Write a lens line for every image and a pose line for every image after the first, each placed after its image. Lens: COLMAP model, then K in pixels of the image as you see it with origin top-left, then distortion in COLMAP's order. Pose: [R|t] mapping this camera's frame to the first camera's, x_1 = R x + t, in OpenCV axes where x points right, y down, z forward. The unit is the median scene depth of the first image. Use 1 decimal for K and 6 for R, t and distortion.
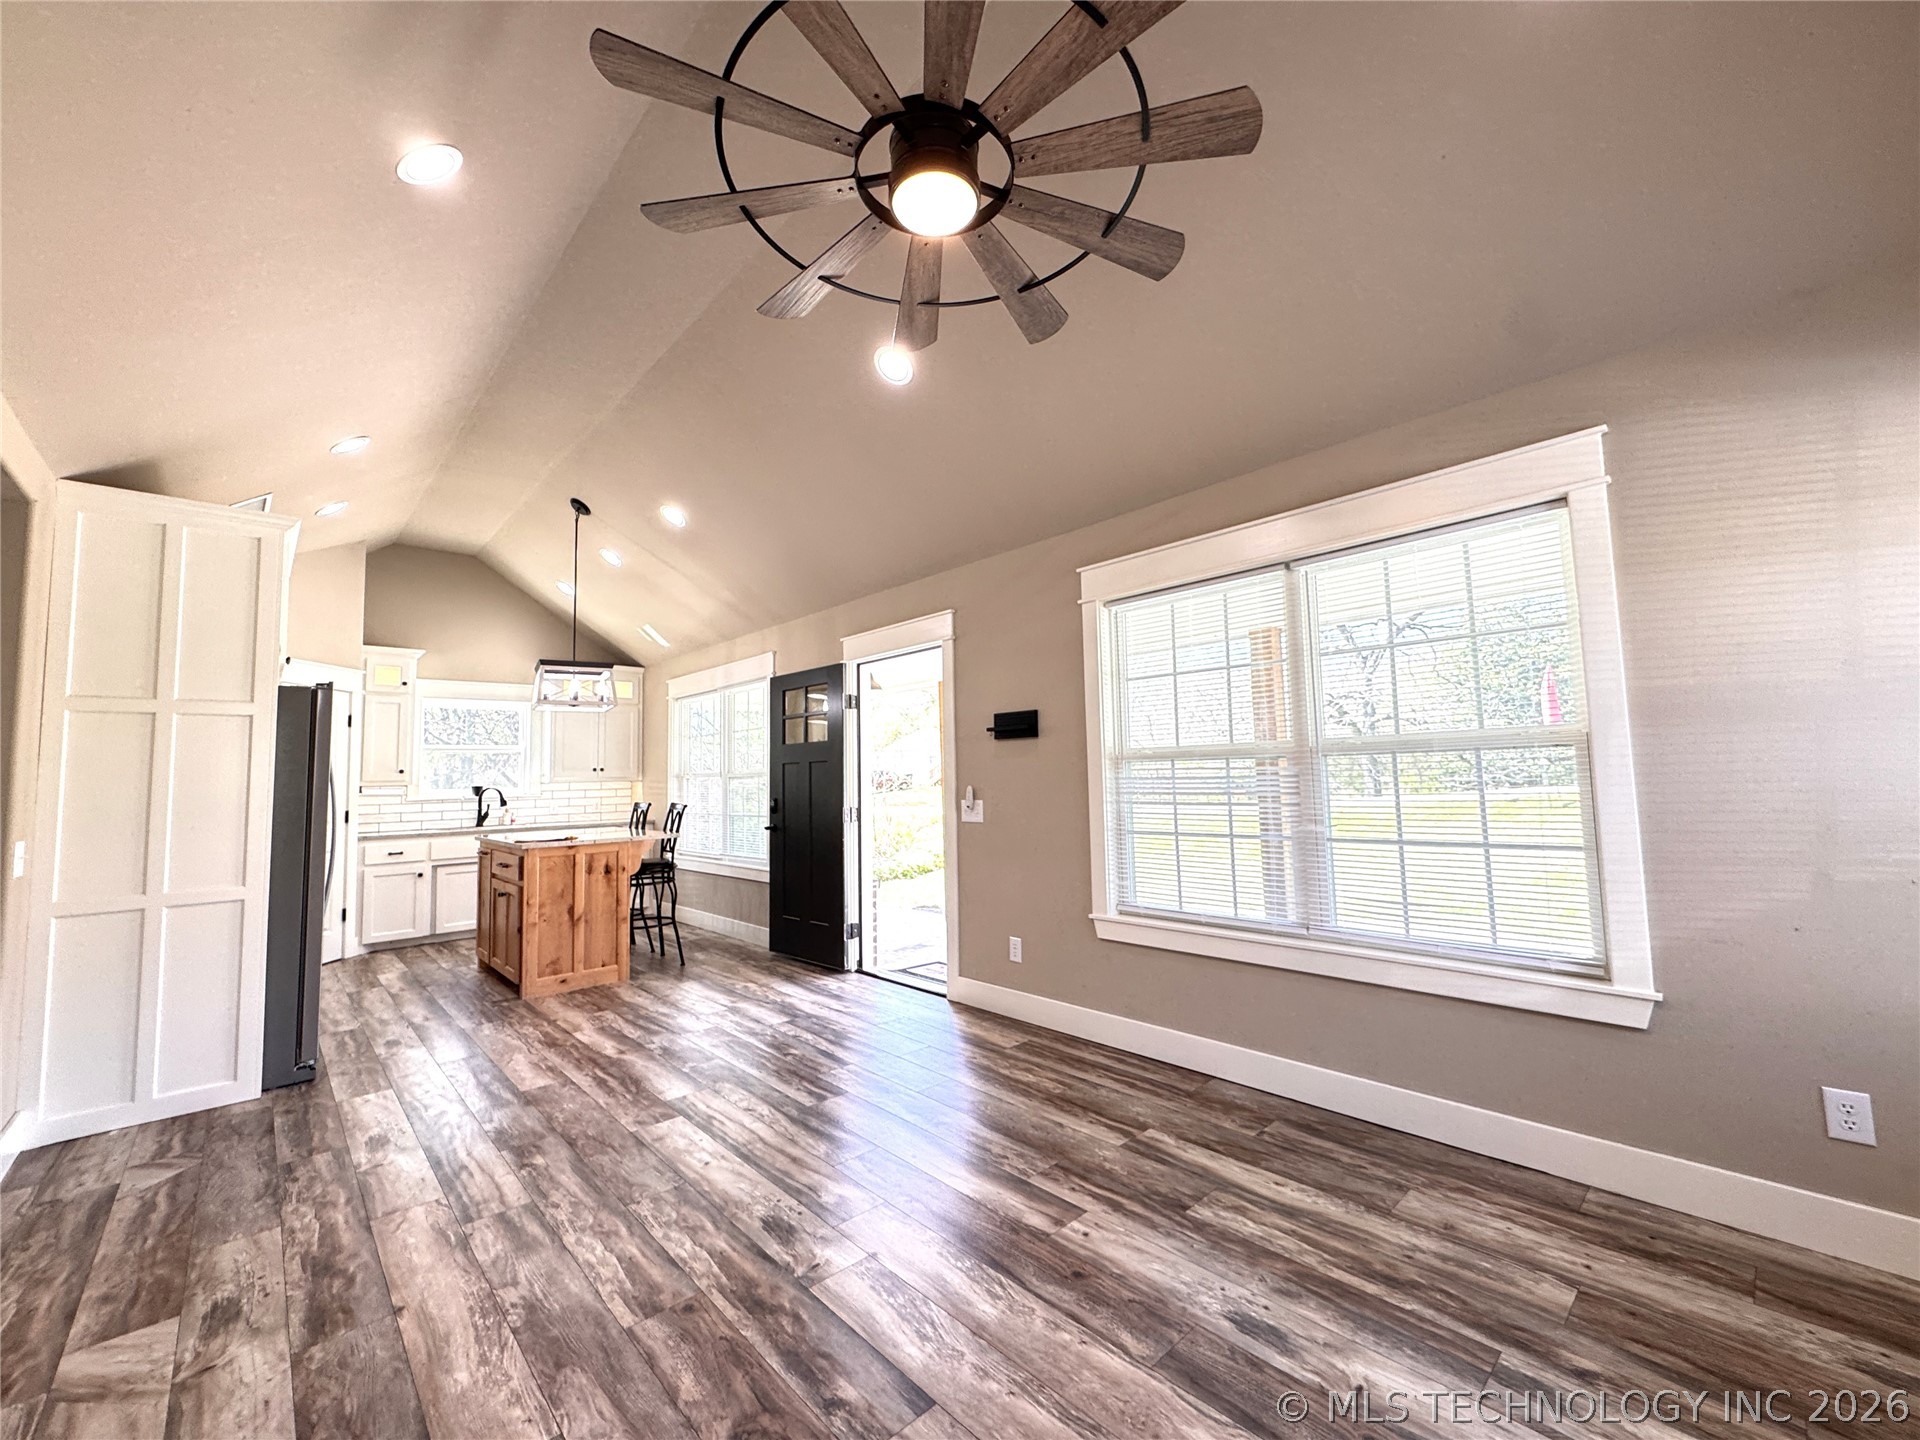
lens RADIAL K [[764.7, 0, 955.8], [0, 764.7, 713.7], [0, 0, 1]] dist [-0.002862, 0.000273]
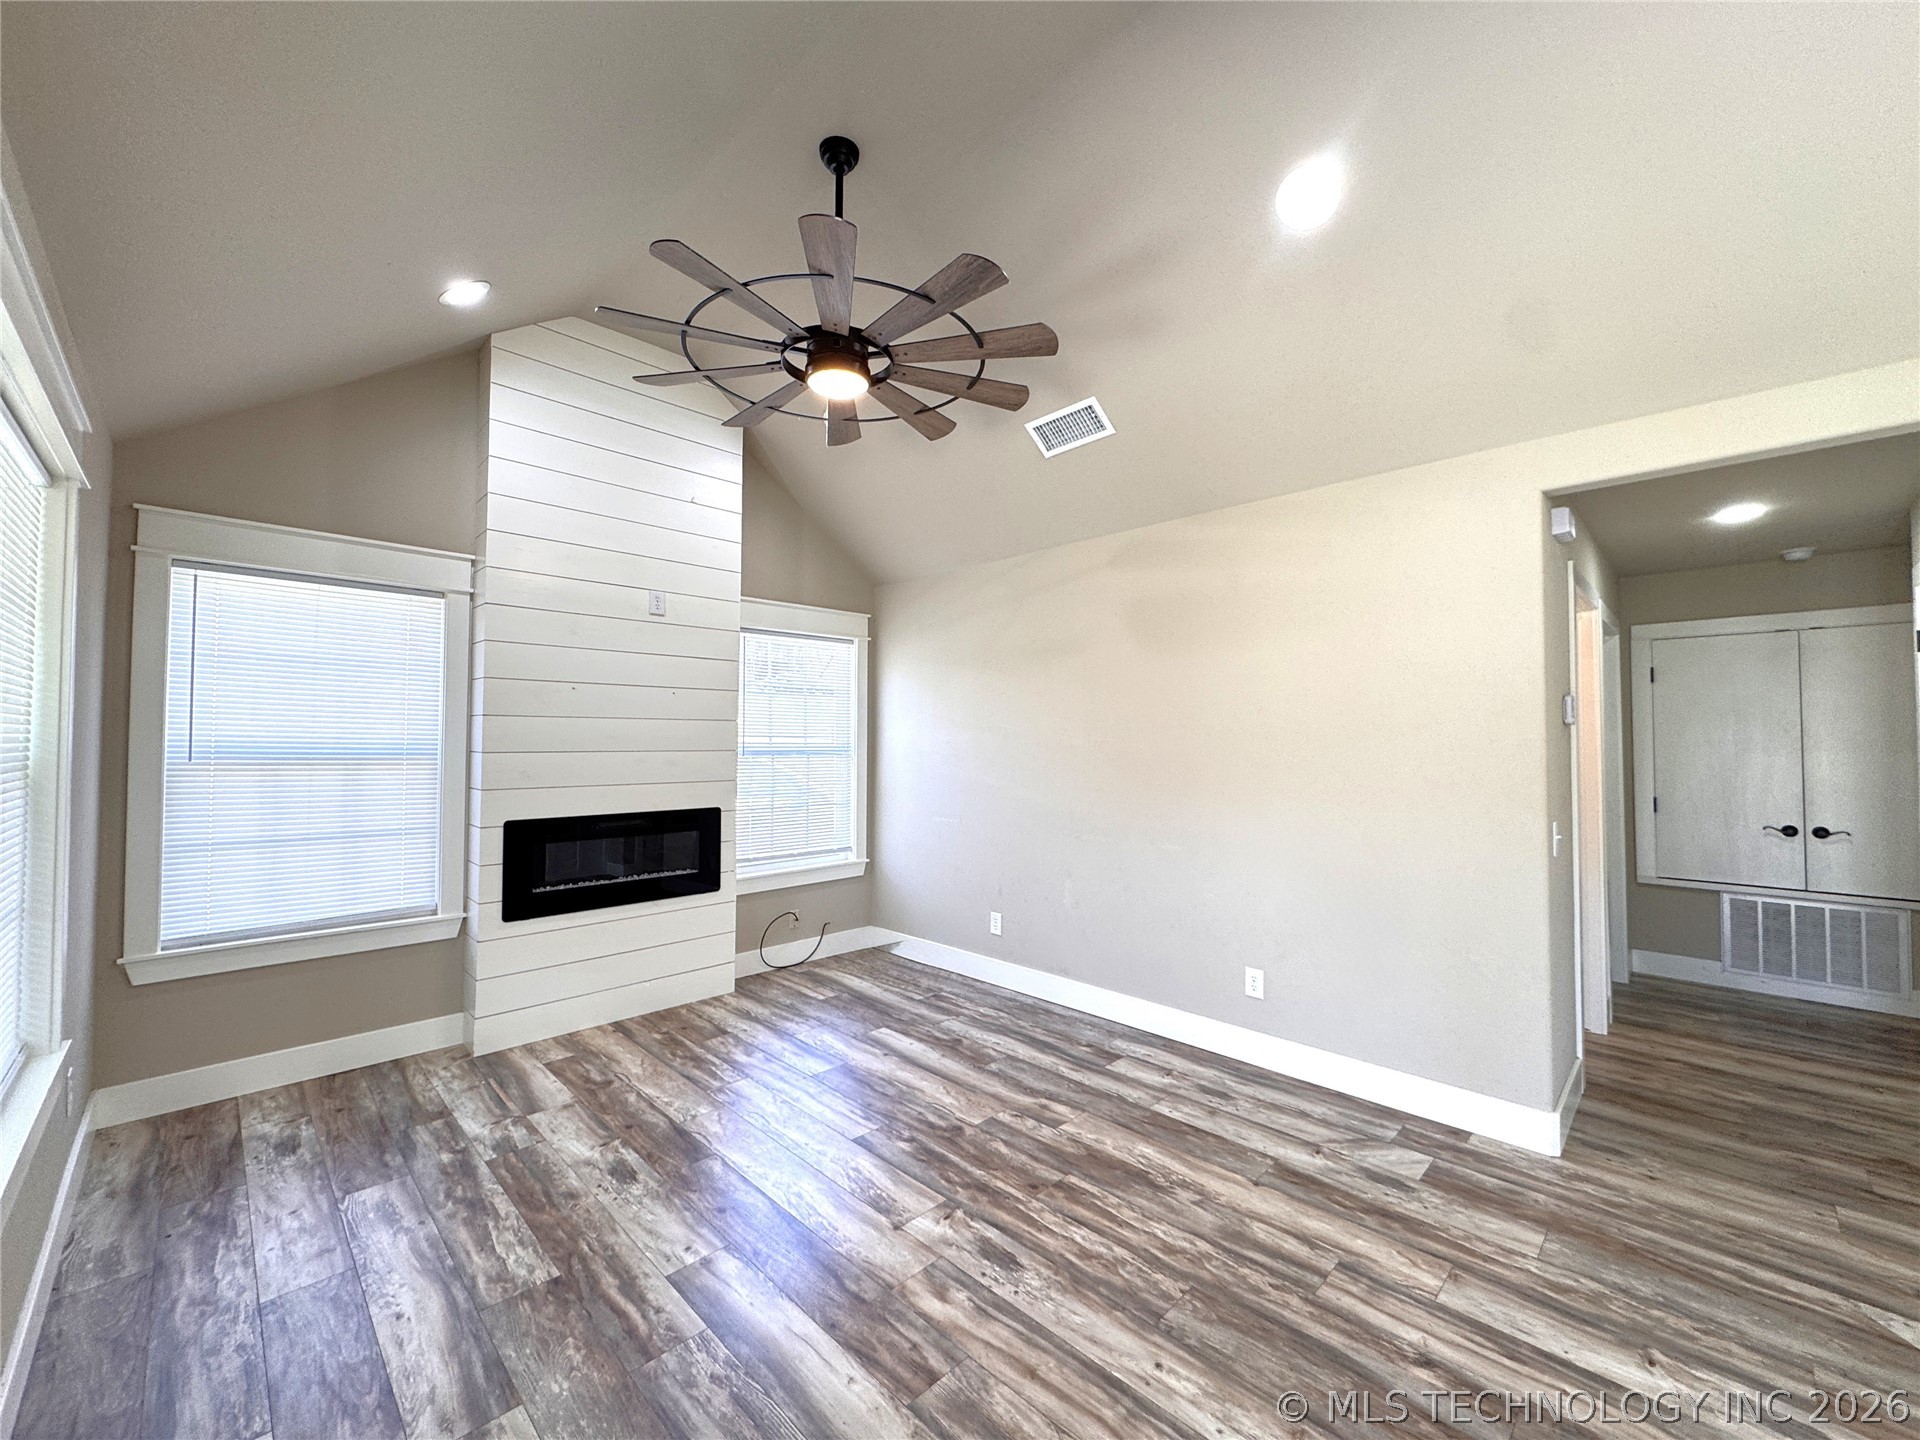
lens RADIAL K [[764.7, 0, 958.0], [0, 764.7, 718.8], [0, 0, 1]] dist [-0.002862, 0.000273]
pose [[-0.998943, 0.020804, -0.040987, -0.134620], [0.025283, 0.993389, -0.111982, 0.090974], [0.038386, -0.112900, -0.992865, 1.763766]]
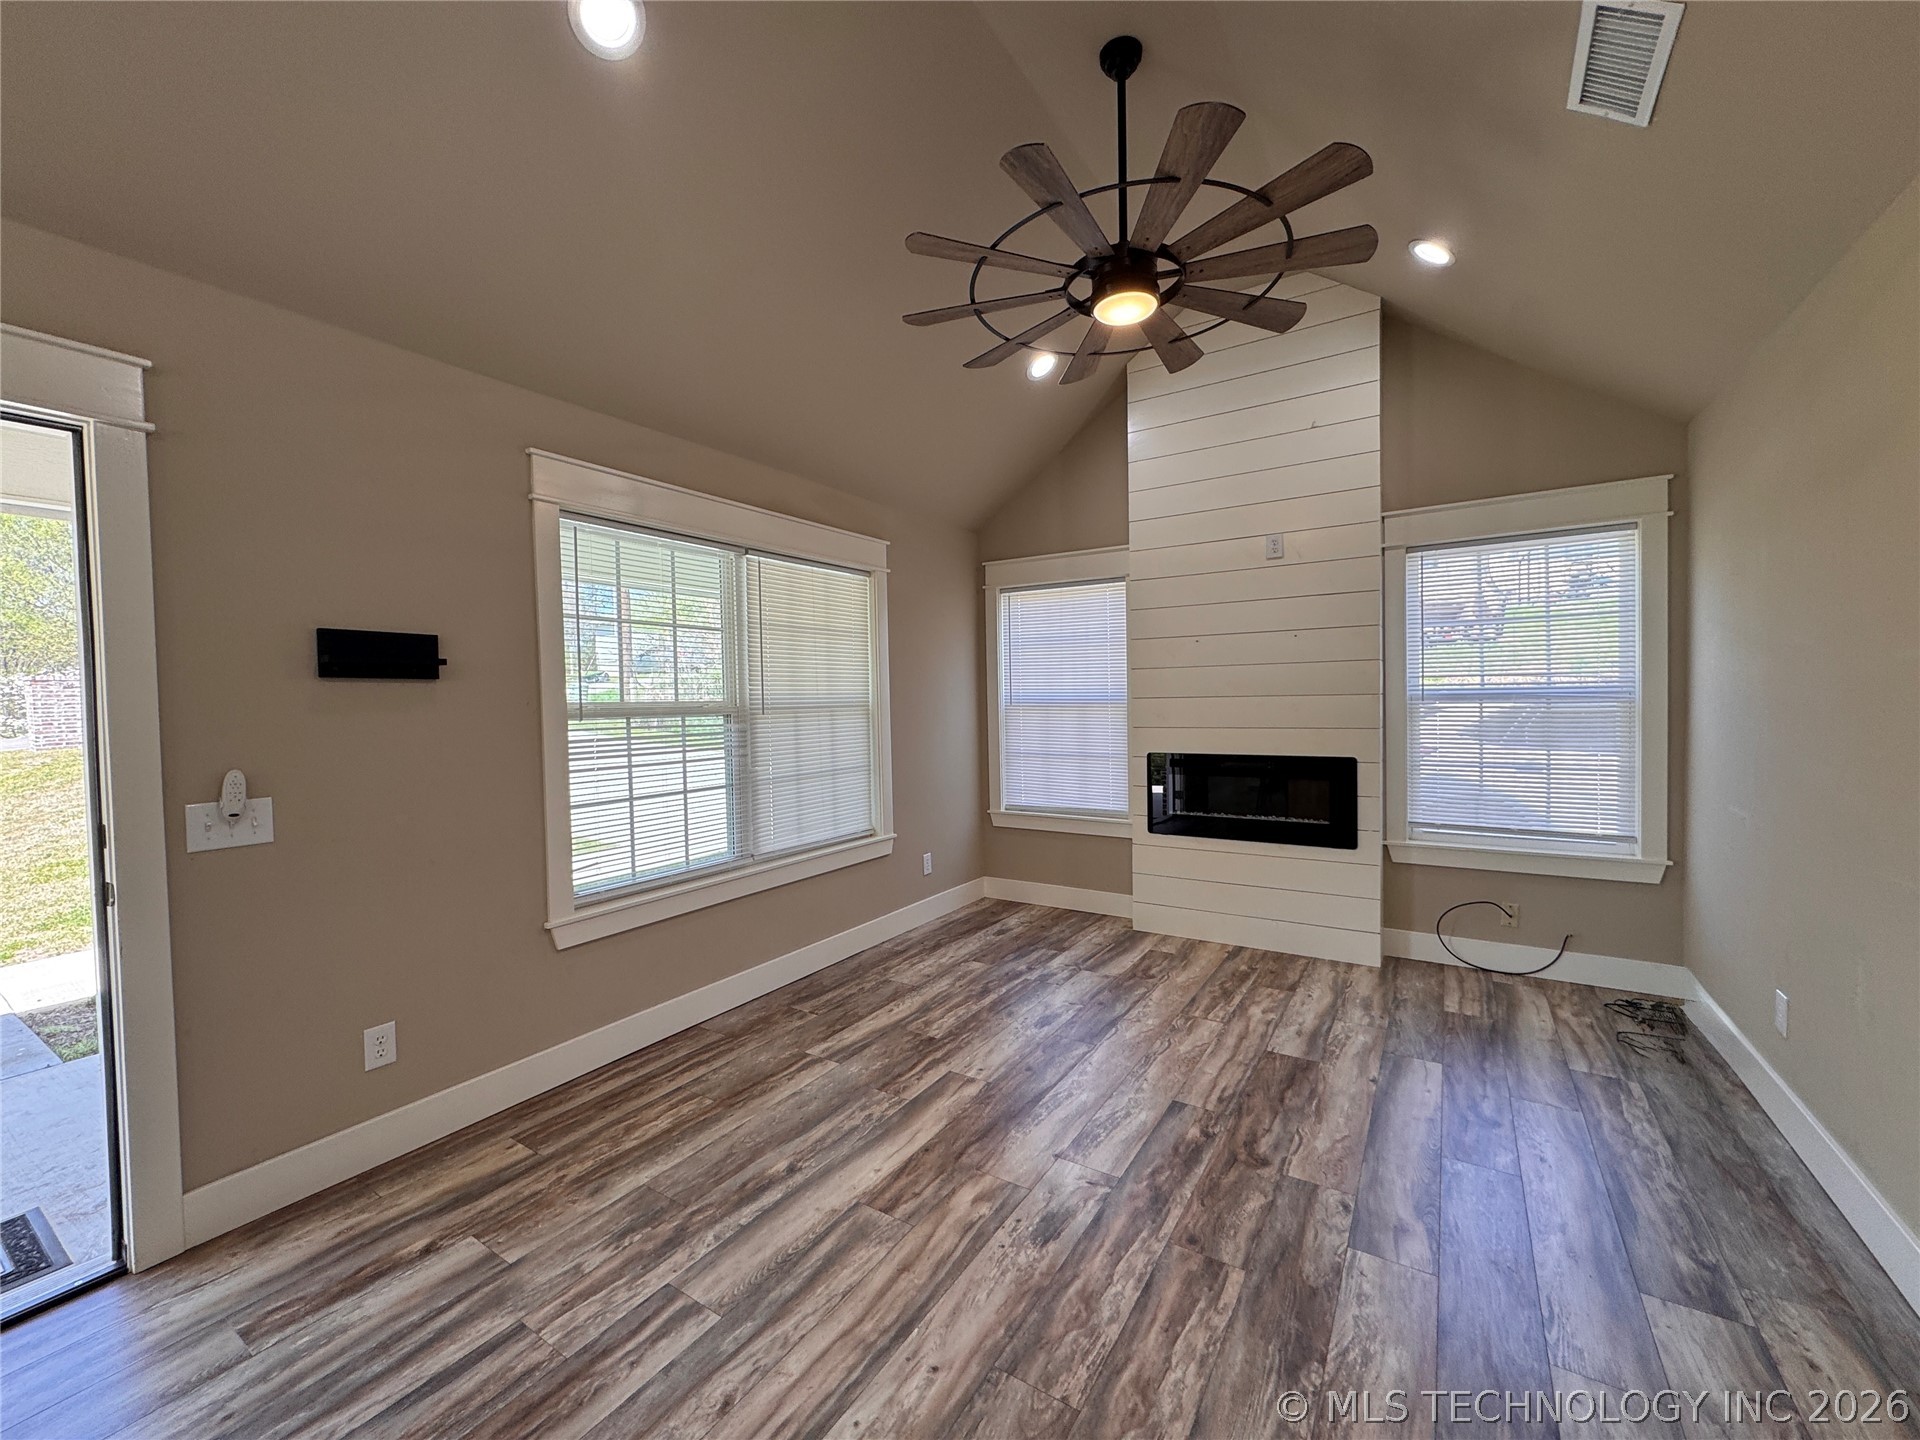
lens RADIAL K [[764.7, 0, 956.8], [0, 764.7, 714.9], [0, 0, 1]] dist [-0.002862, 0.000273]
pose [[-0.250406, 0.008597, 0.968103, -0.946027], [-0.056501, 0.998126, -0.023478, 0.078963], [-0.966491, -0.060578, -0.249451, 1.189712]]
